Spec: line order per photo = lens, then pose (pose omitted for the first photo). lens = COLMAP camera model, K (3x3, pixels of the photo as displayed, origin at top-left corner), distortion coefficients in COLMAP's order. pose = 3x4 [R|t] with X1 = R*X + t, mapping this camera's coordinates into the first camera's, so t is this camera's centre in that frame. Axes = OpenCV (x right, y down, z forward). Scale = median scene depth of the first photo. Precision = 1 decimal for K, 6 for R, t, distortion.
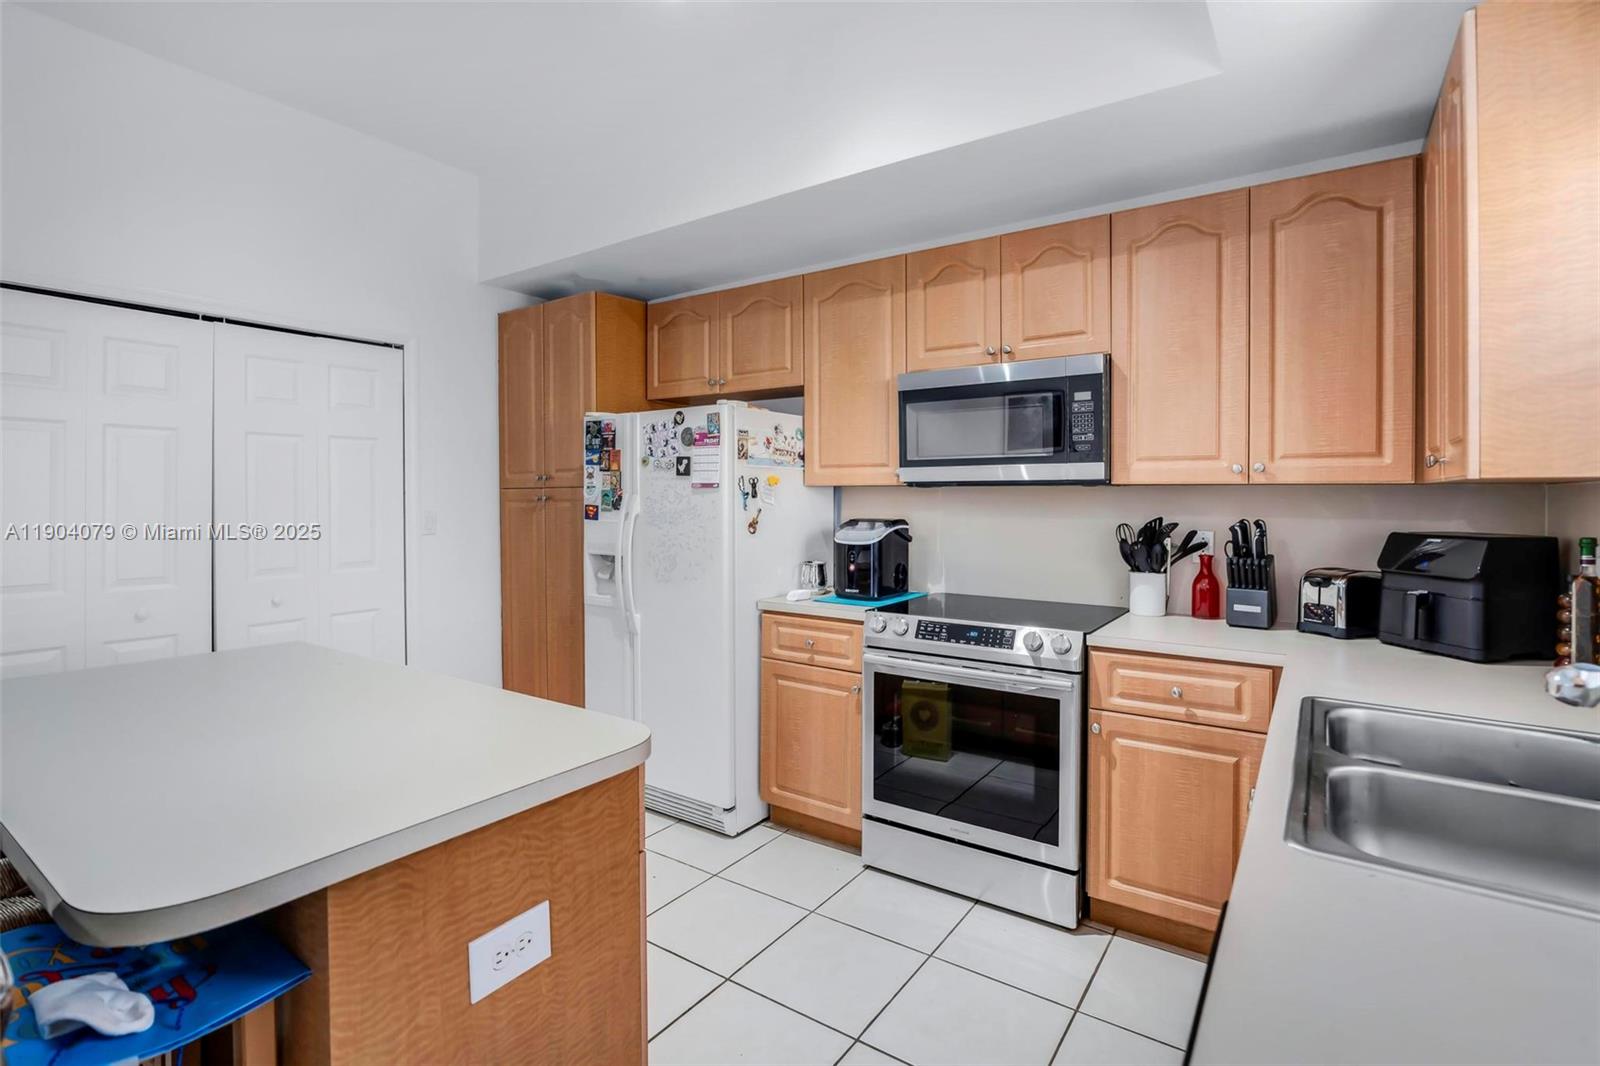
lens RADIAL K [[757.9, 0, 817.0], [0, 757.9, 496.8], [0, 0, 1]] dist [-0.017744, 0.003499]
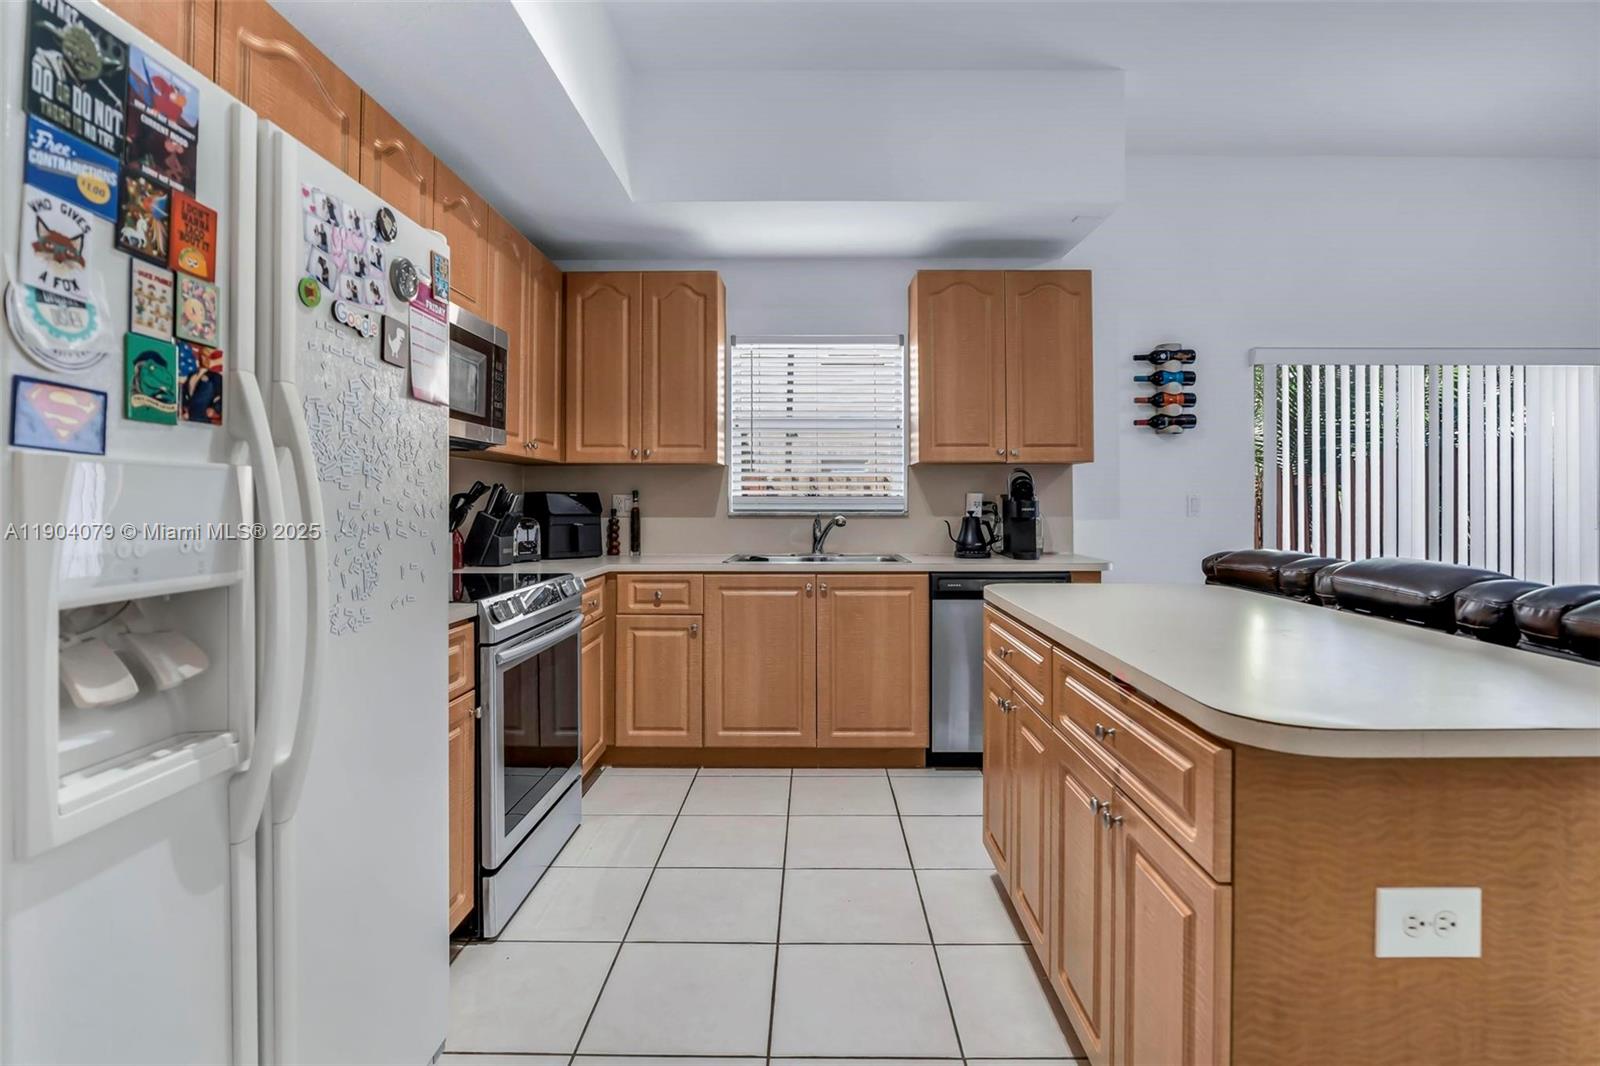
lens RADIAL K [[757.9, 0, 805.7], [0, 757.9, 500.5], [0, 0, 1]] dist [-0.017744, 0.003499]
pose [[-0.553752, 0.002714, 0.832678, -0.664508], [0.003348, 0.999994, -0.001033, 0.050682], [-0.832675, 0.002215, -0.553757, 1.049732]]
